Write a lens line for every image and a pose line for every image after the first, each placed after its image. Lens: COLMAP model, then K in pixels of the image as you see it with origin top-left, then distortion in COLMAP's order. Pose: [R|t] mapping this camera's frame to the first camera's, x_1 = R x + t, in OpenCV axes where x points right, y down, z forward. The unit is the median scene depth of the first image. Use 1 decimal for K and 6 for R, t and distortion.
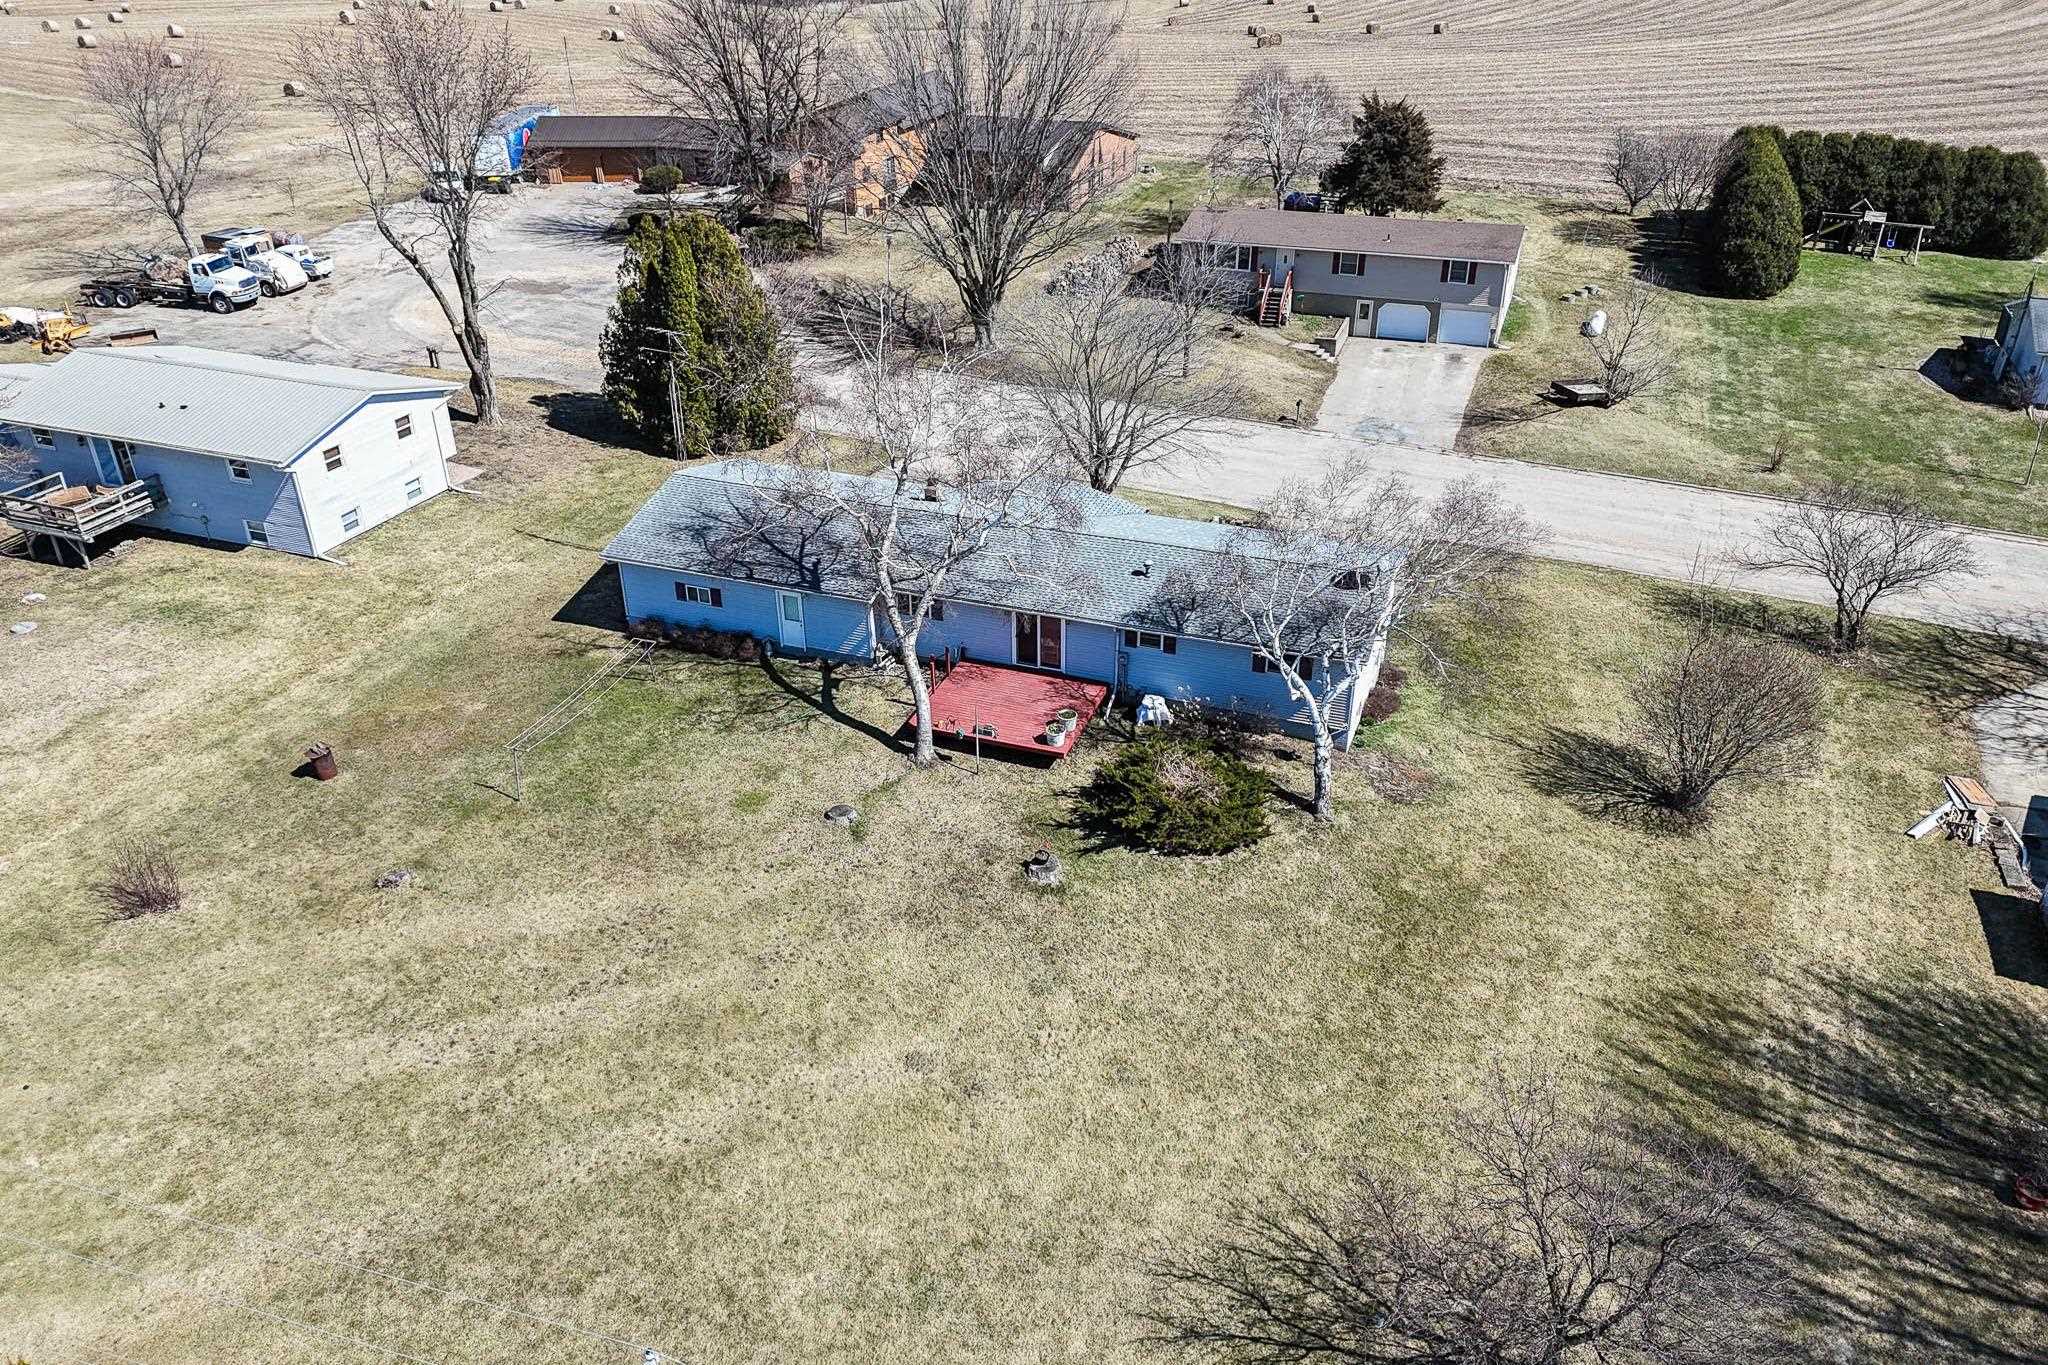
lens RADIAL K [[1495.2, 0, 1021.4], [0, 1495.2, 679.8], [0, 0, 1]] dist [0.079921, -0.075449]
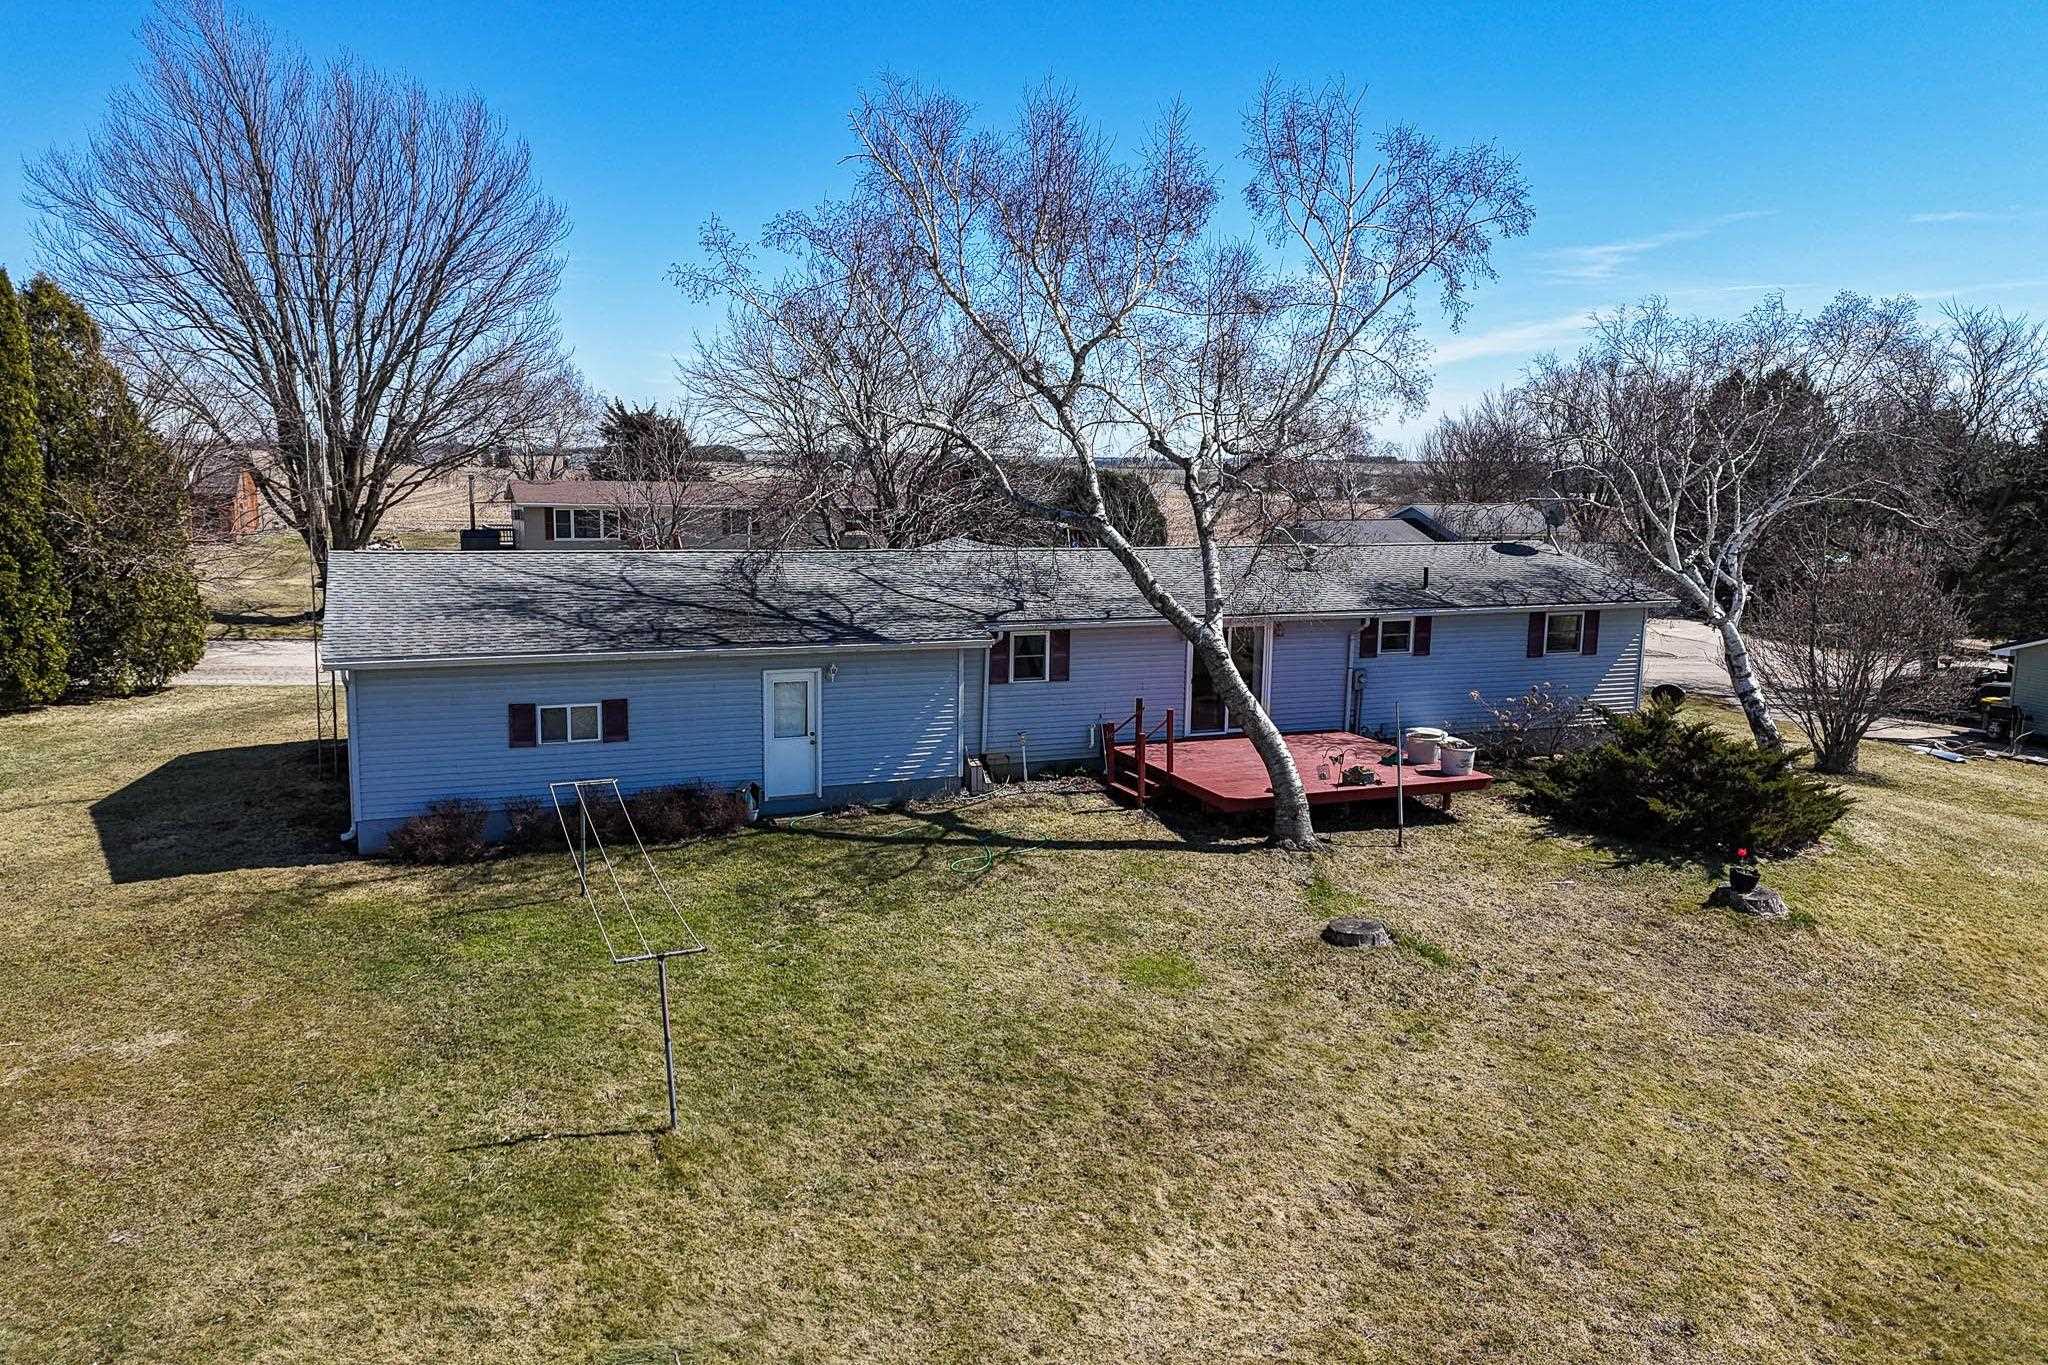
lens RADIAL K [[1500.6, 0, 1026.0], [0, 1500.6, 649.5], [0, 0, 1]] dist [0.101591, -0.115559]
pose [[0.730499, -0.070490, 0.679266, -0.440715], [0.311648, 0.919457, -0.239738, 0.078129], [-0.607656, 0.386821, 0.693631, 0.615129]]
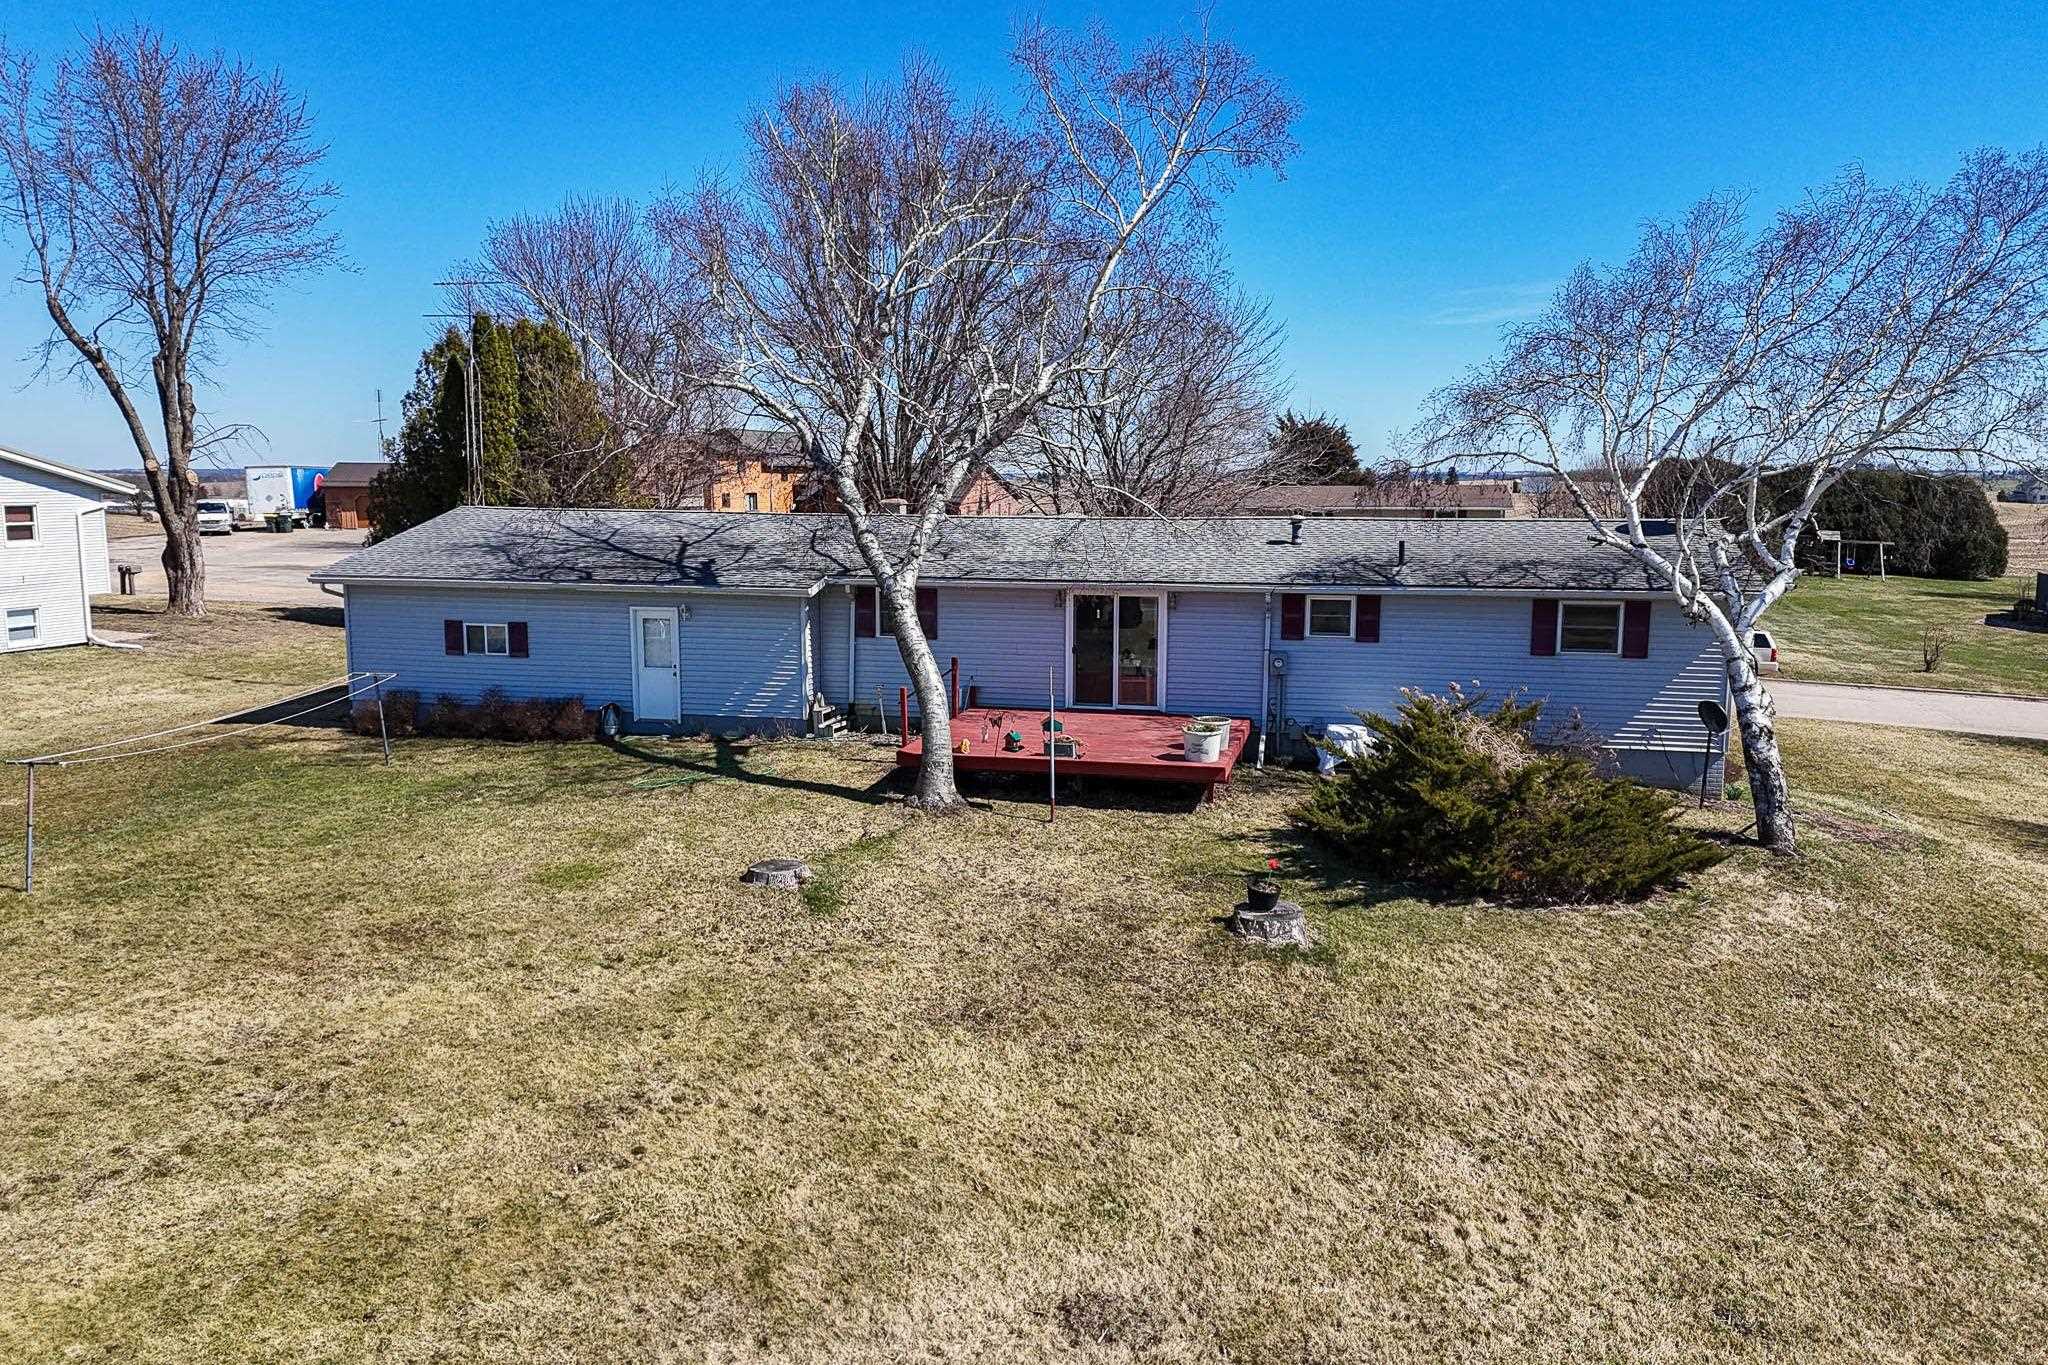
lens RADIAL K [[1500.2, 0, 1024.0], [0, 1500.2, 682.5], [0, 0, 1]] dist [0.070580, -0.066769]
pose [[0.992327, -0.007716, 0.123403, -0.089355], [0.051129, 0.934331, -0.352720, 0.174617], [-0.112578, 0.356323, 0.927556, 0.478359]]
